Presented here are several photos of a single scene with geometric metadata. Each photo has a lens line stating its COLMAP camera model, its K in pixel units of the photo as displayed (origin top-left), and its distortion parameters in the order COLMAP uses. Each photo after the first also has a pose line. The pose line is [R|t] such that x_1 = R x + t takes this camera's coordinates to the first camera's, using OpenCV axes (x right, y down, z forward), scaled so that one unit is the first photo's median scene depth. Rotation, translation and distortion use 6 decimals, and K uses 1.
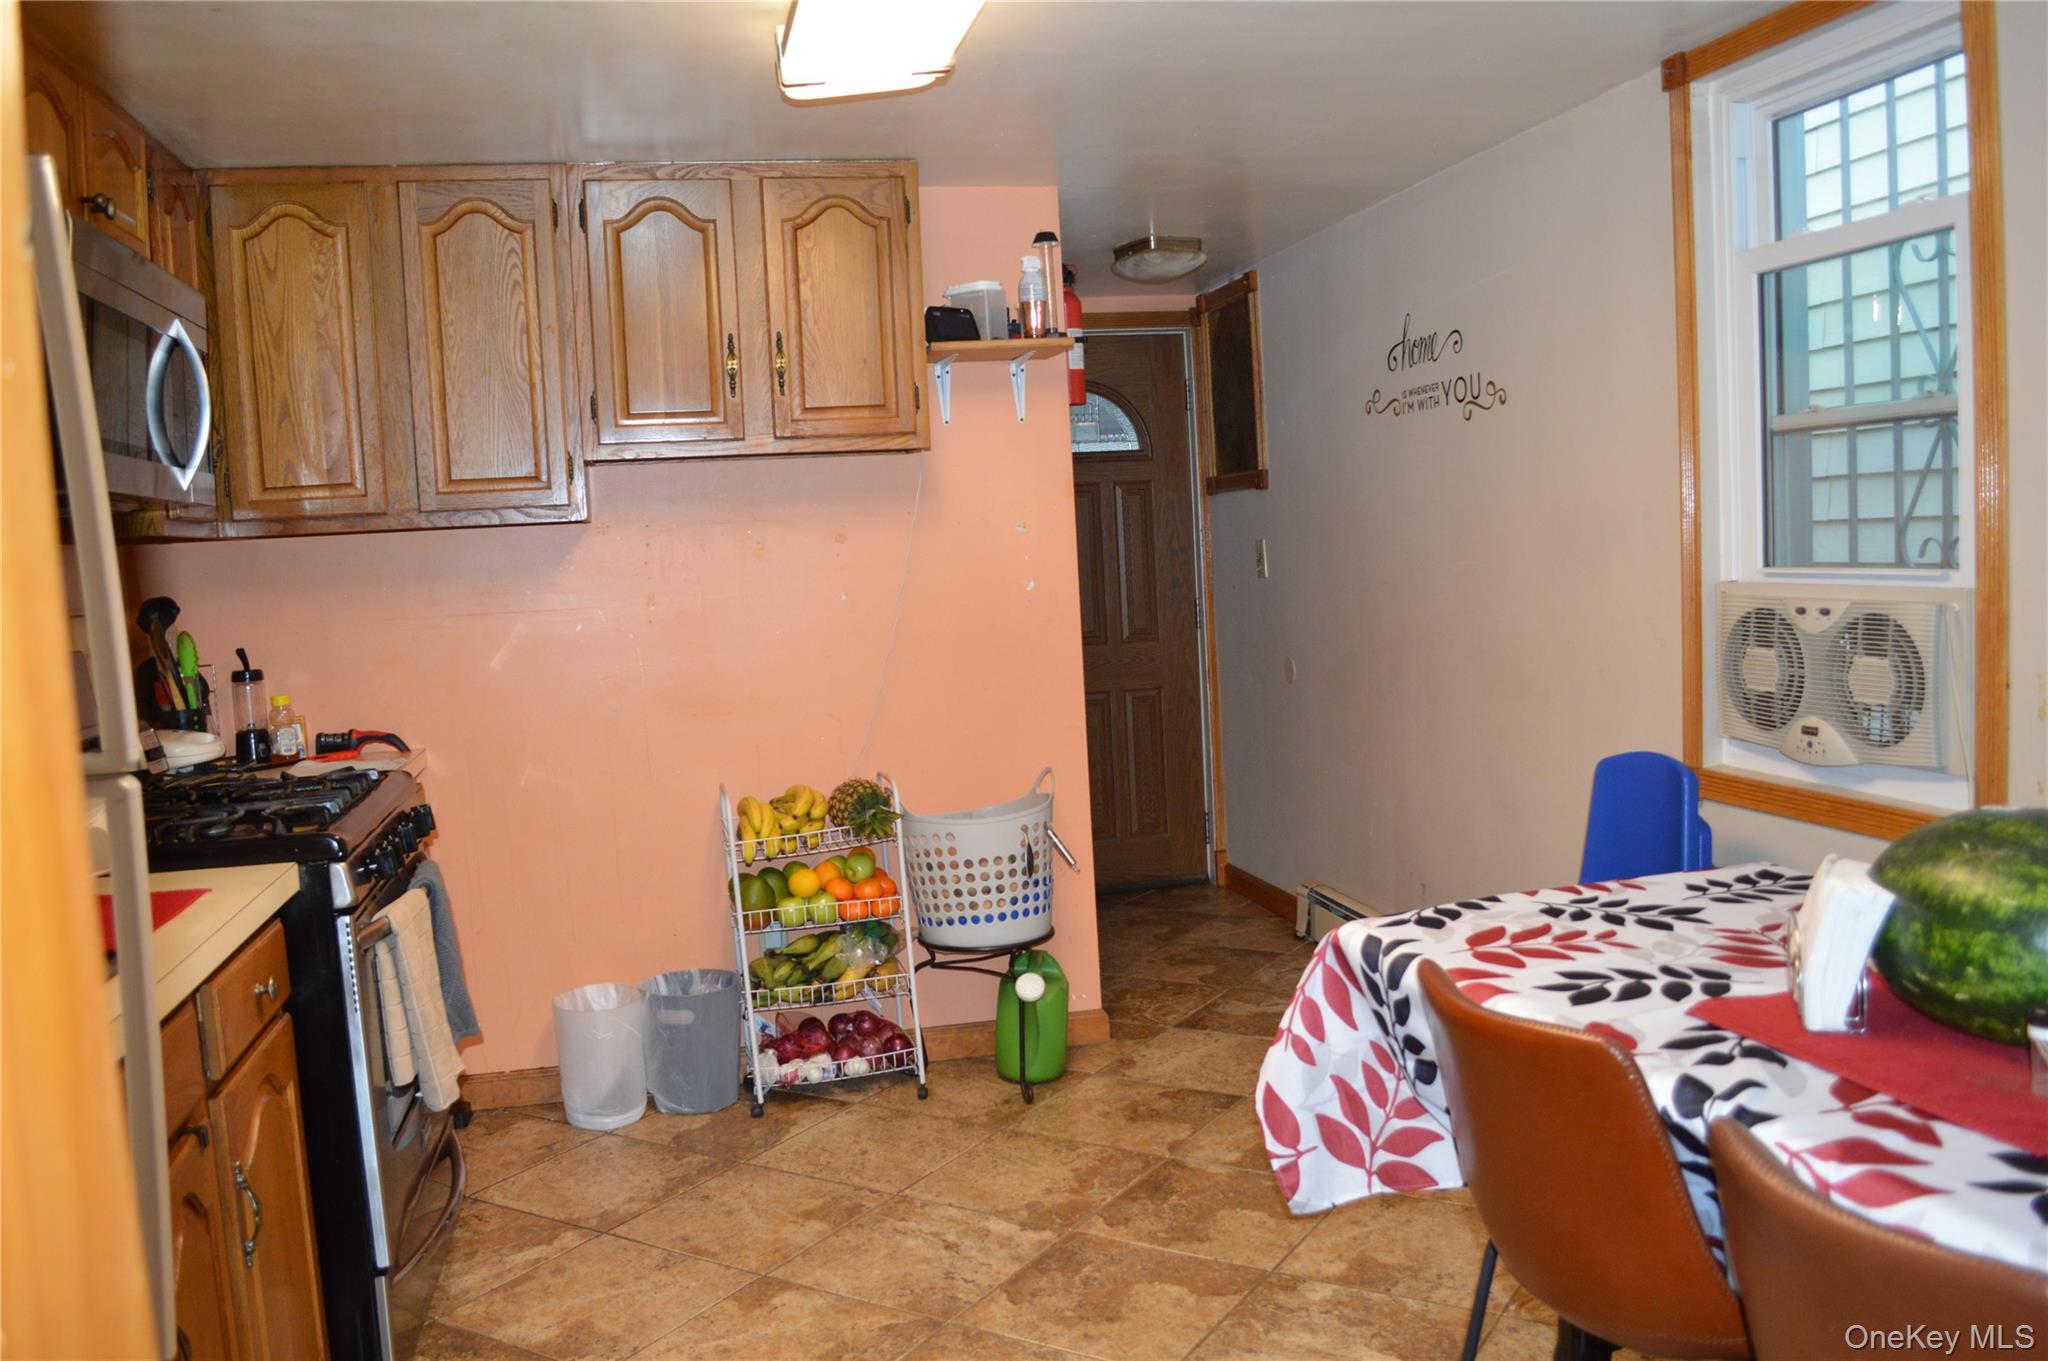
lens RADIAL K [[1631.6, 0, 1018.9], [0, 1631.6, 679.7], [0, 0, 1]] dist [-0.086683, 0.021151]
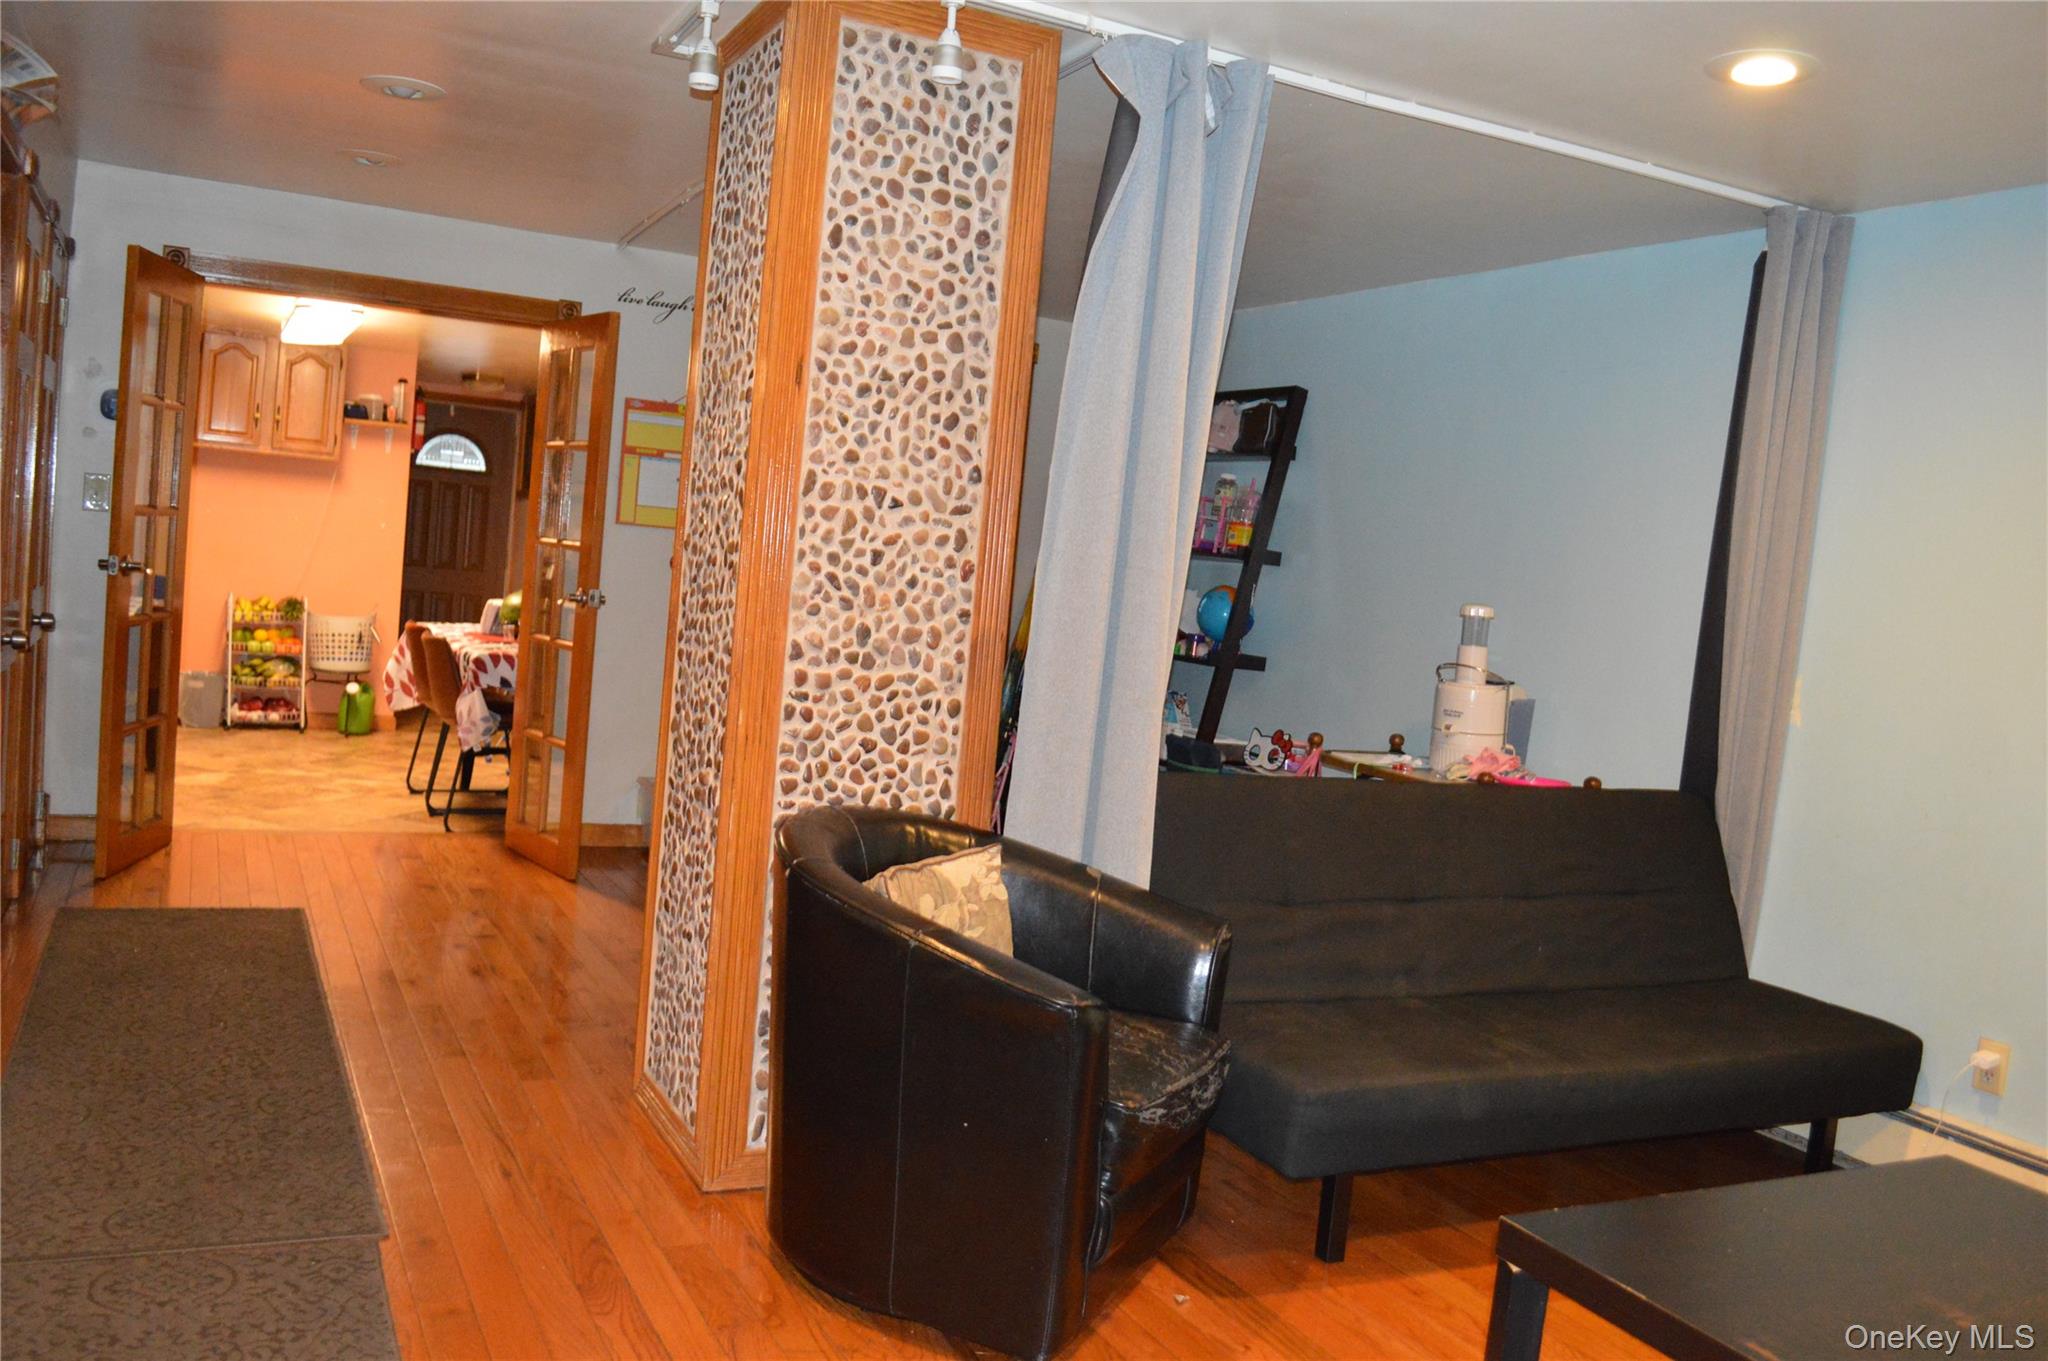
lens RADIAL K [[1631.6, 0, 1023.3], [0, 1631.6, 681.3], [0, 0, 1]] dist [-0.086683, 0.021151]
pose [[0.955126, 0.123631, 0.269164, 0.321697], [-0.121536, 0.992285, -0.024504, 0.119224], [-0.270117, -0.009309, 0.962783, -1.605580]]
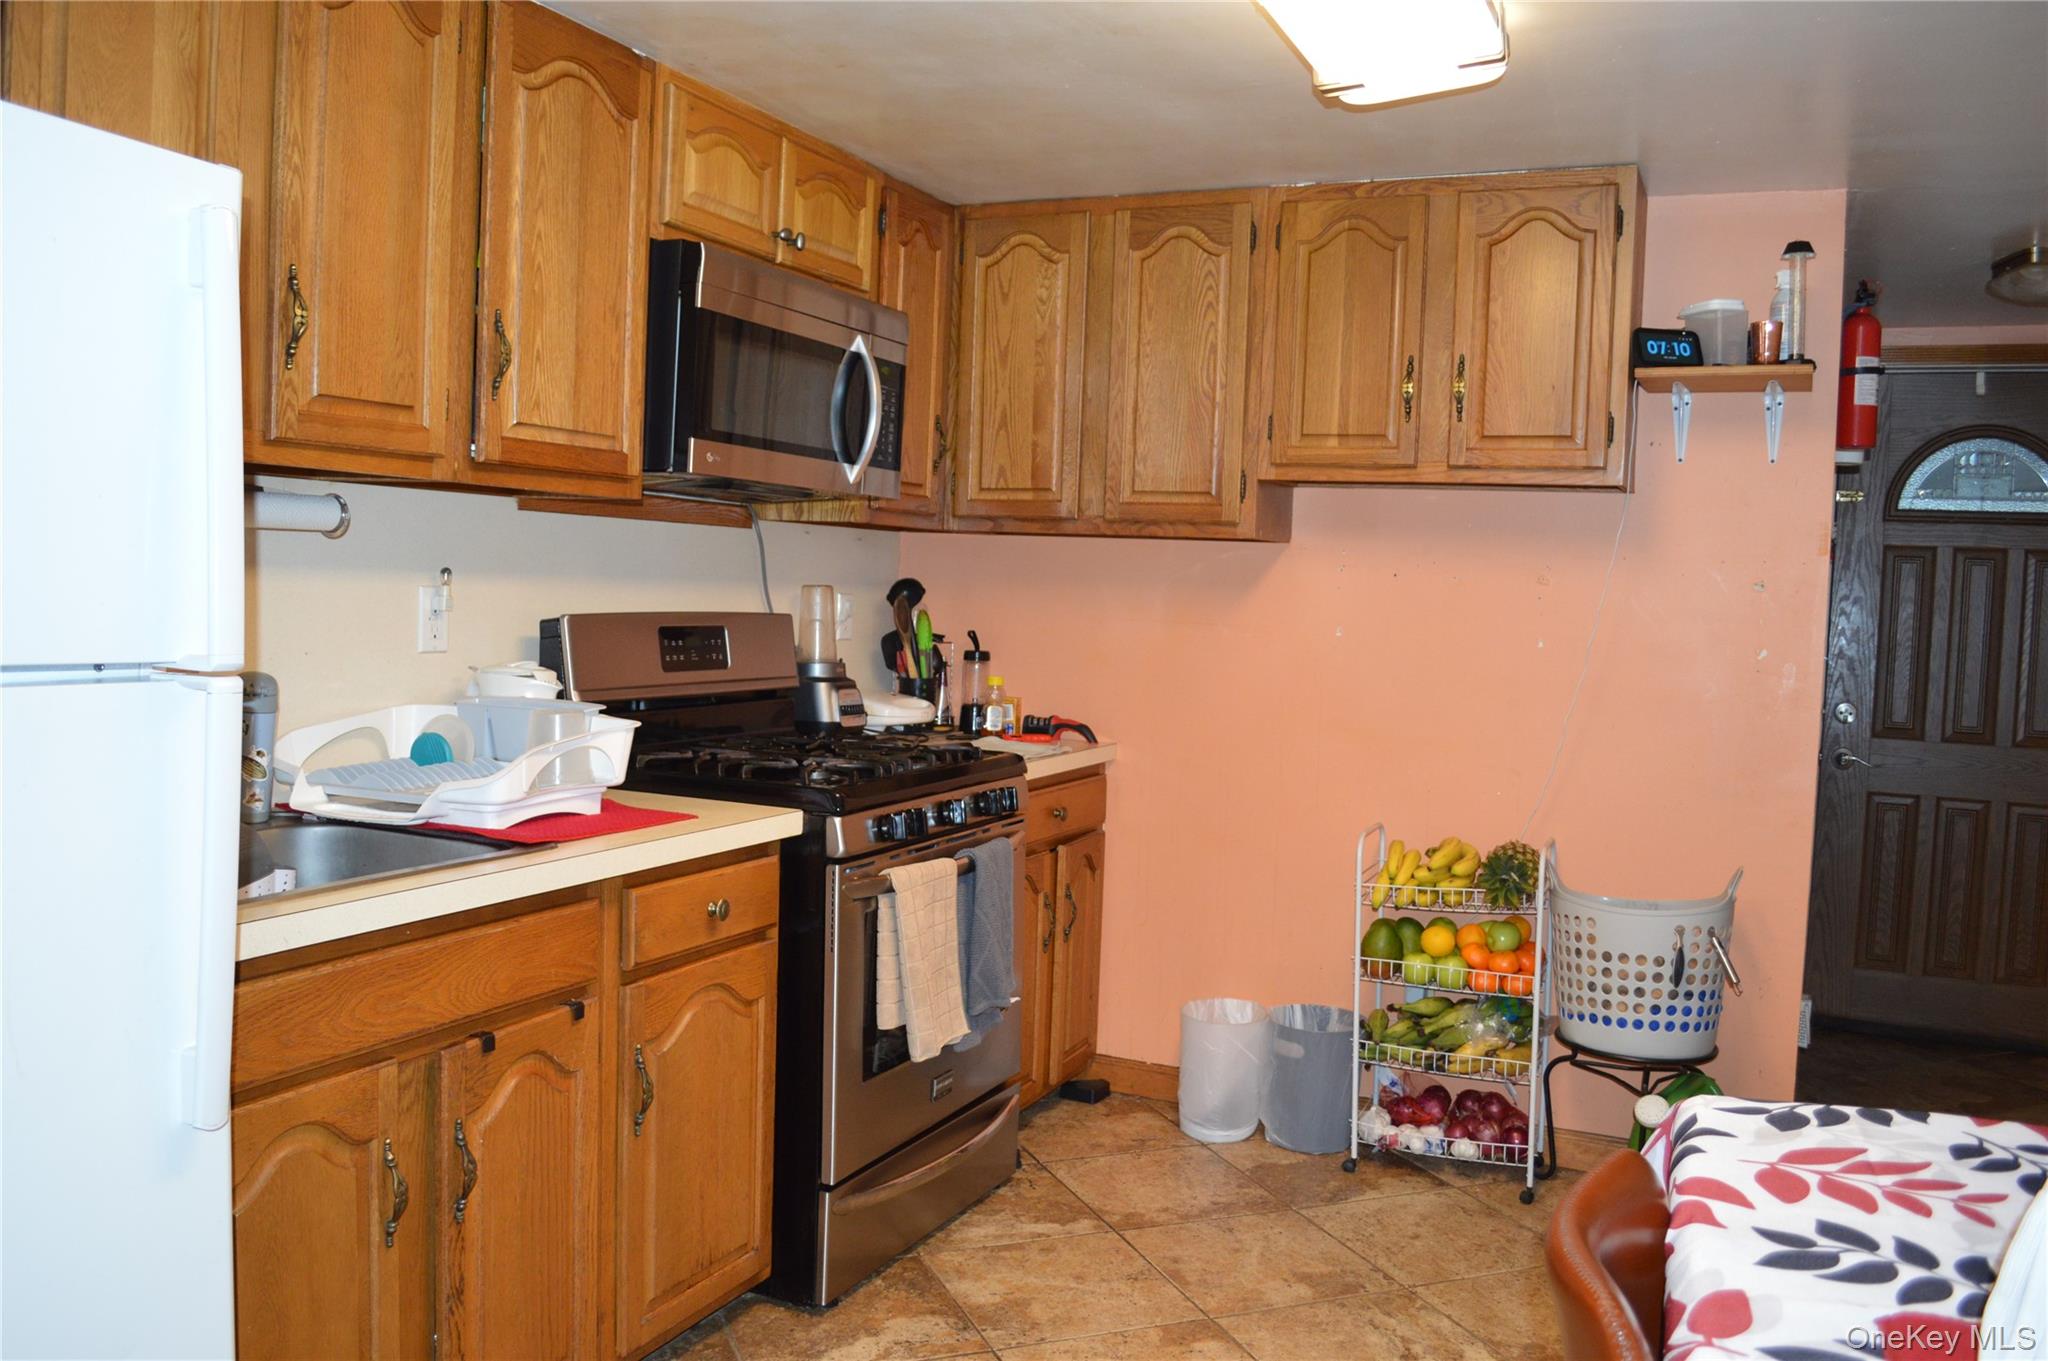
lens RADIAL K [[1631.6, 0, 1020.3], [0, 1631.6, 682.1], [0, 0, 1]] dist [-0.086683, 0.021151]
pose [[0.792179, 0.115996, -0.599164, 0.230186], [-0.128005, 0.991513, 0.022713, -0.014104], [0.596713, 0.058703, 0.800304, 0.106112]]
